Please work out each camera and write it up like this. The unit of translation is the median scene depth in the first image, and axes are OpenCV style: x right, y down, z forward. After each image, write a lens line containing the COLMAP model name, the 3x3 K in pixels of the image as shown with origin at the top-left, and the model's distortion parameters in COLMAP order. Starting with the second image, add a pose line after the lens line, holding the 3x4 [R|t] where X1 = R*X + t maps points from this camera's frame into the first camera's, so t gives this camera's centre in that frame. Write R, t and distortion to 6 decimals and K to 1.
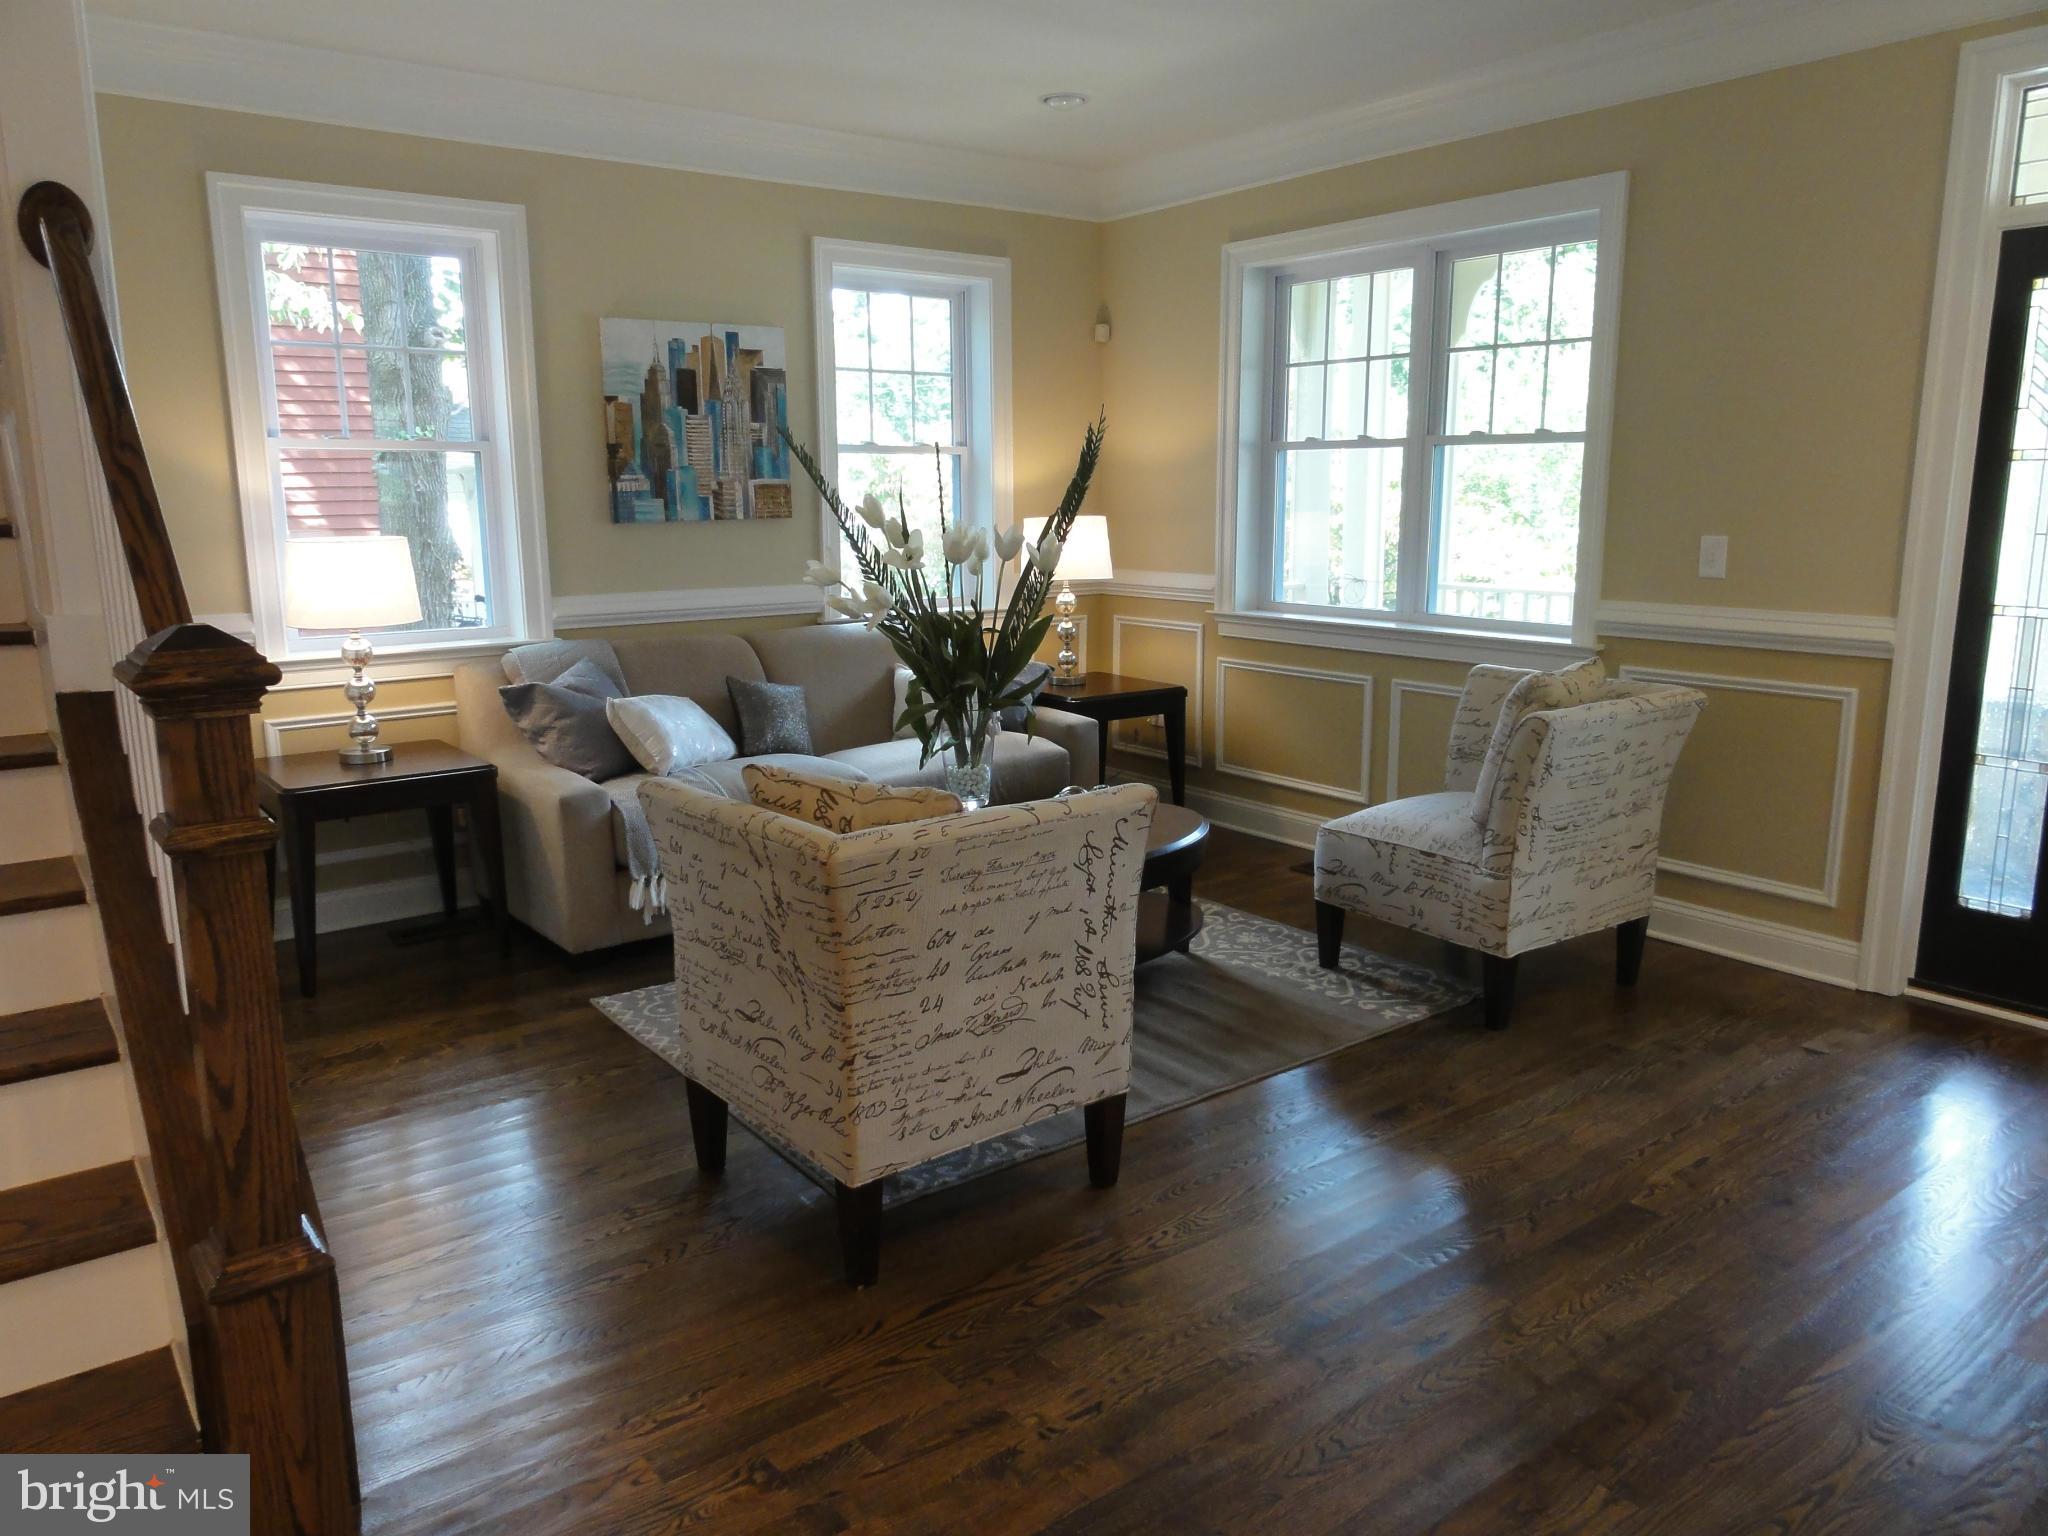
lens RADIAL K [[1447.0, 0, 1024.0], [0, 1447.0, 768.0], [0, 0, 1]] dist [-0.001447, -0.001108]
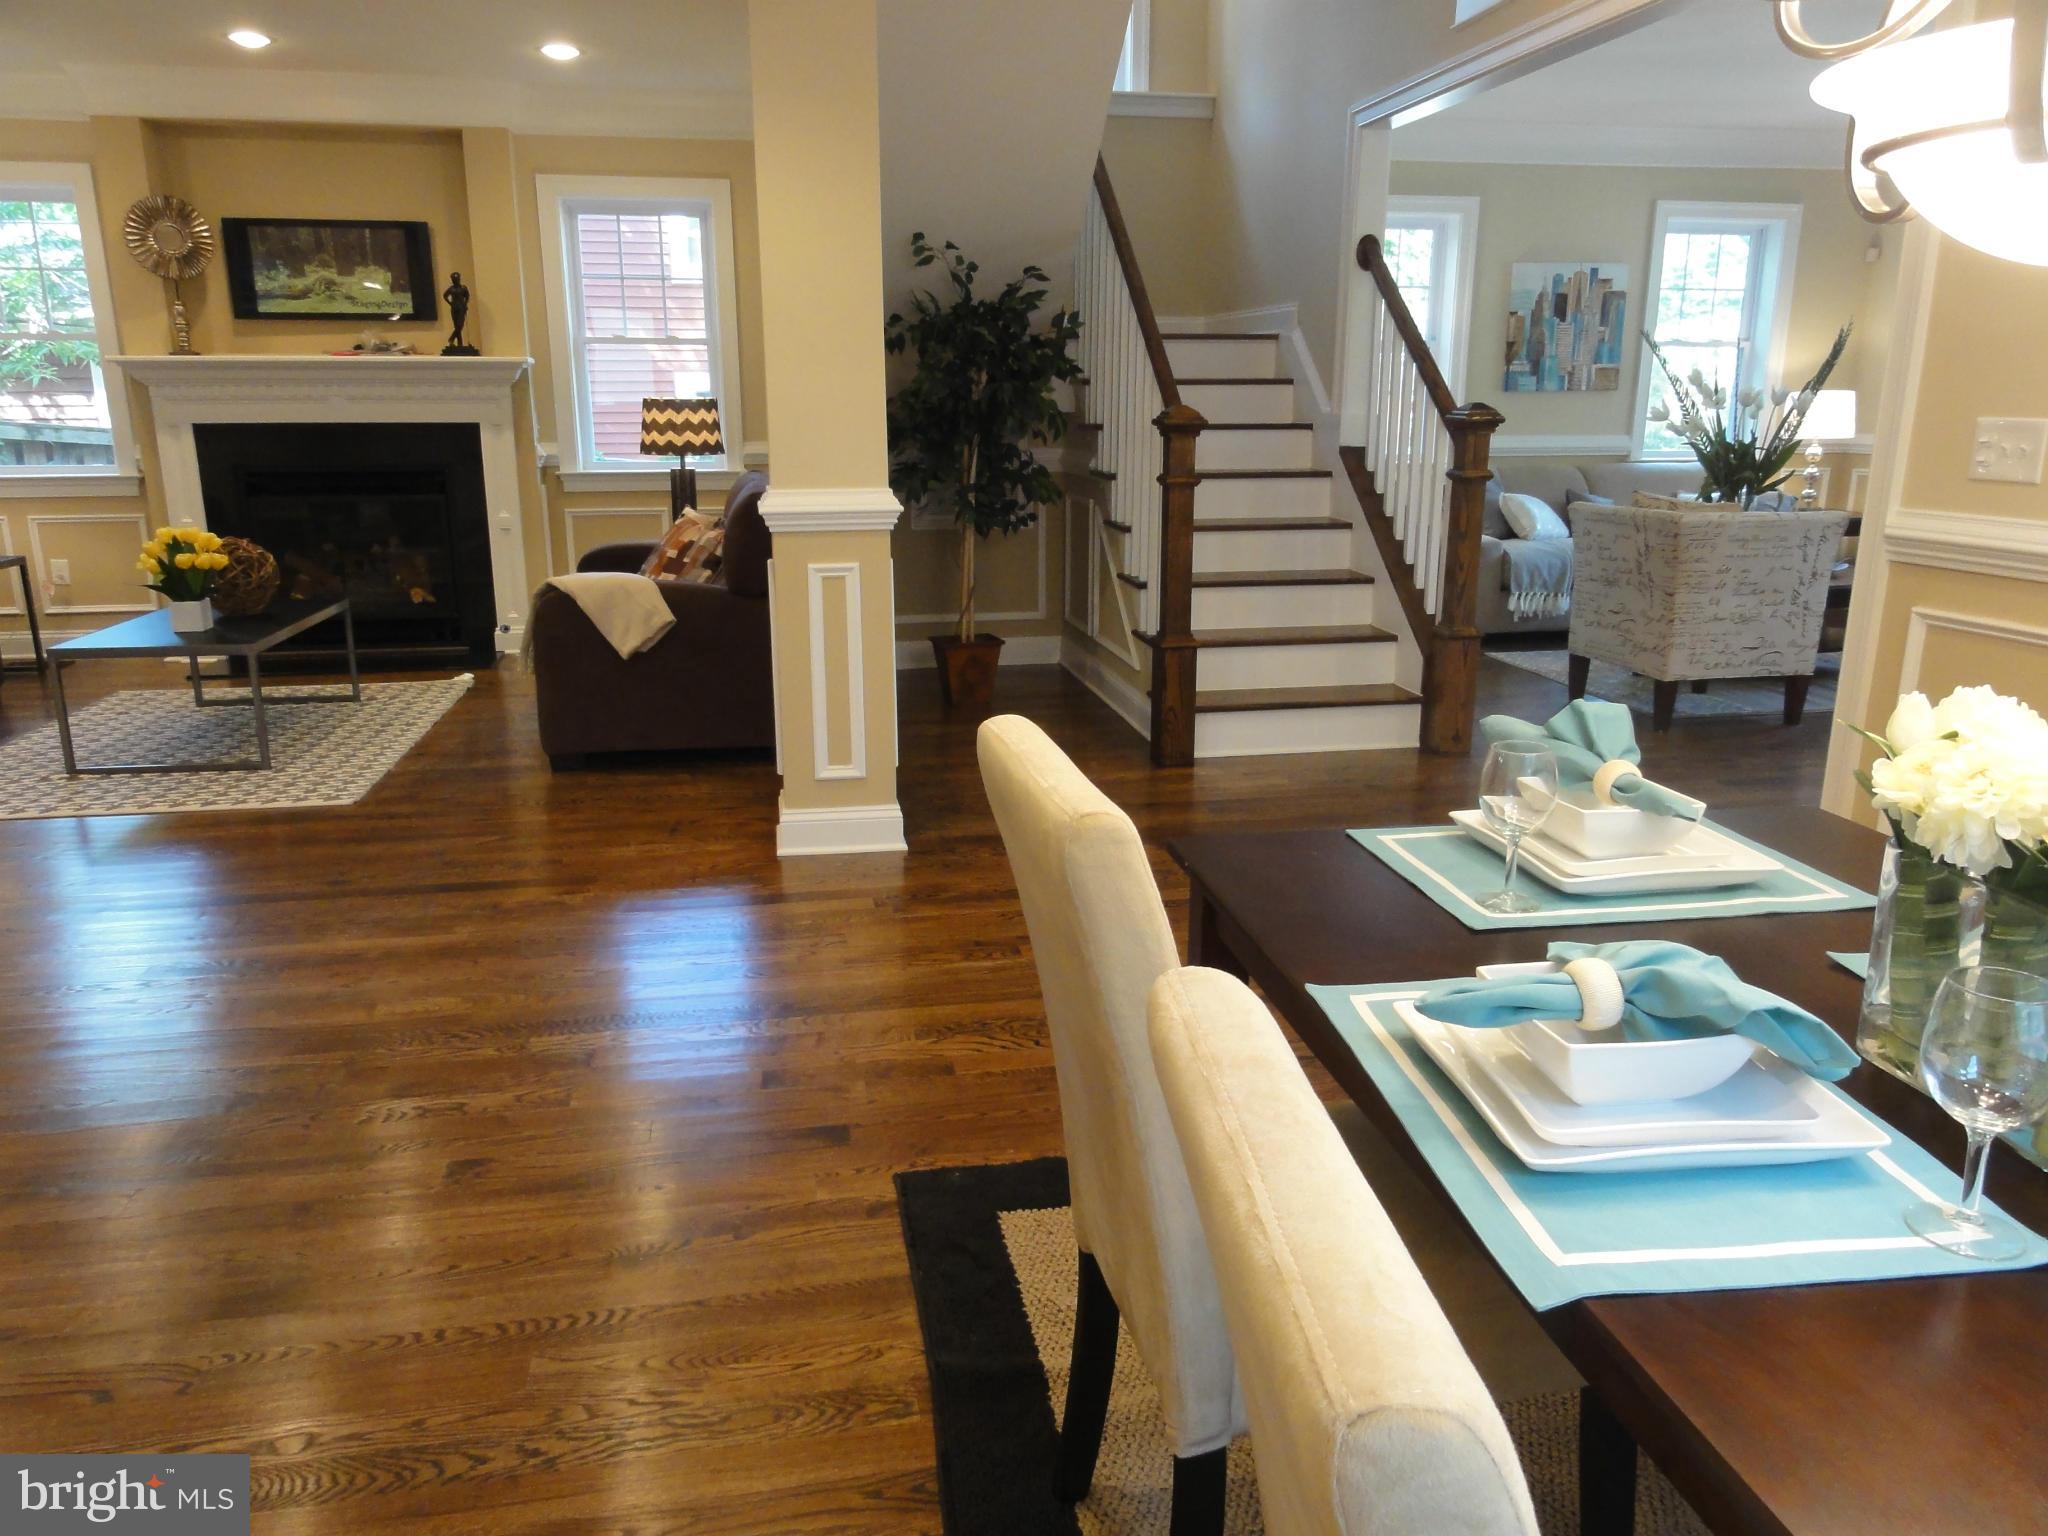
lens RADIAL K [[1417.3, 0, 1024.0], [0, 1417.3, 768.0], [0, 0, 1]] dist [-0.007434, -0.003977]
pose [[0.887049, 0.121951, -0.445278, -0.003863], [-0.090579, 0.991708, 0.091160, 0.155557], [0.452703, -0.040531, 0.890740, -0.682274]]
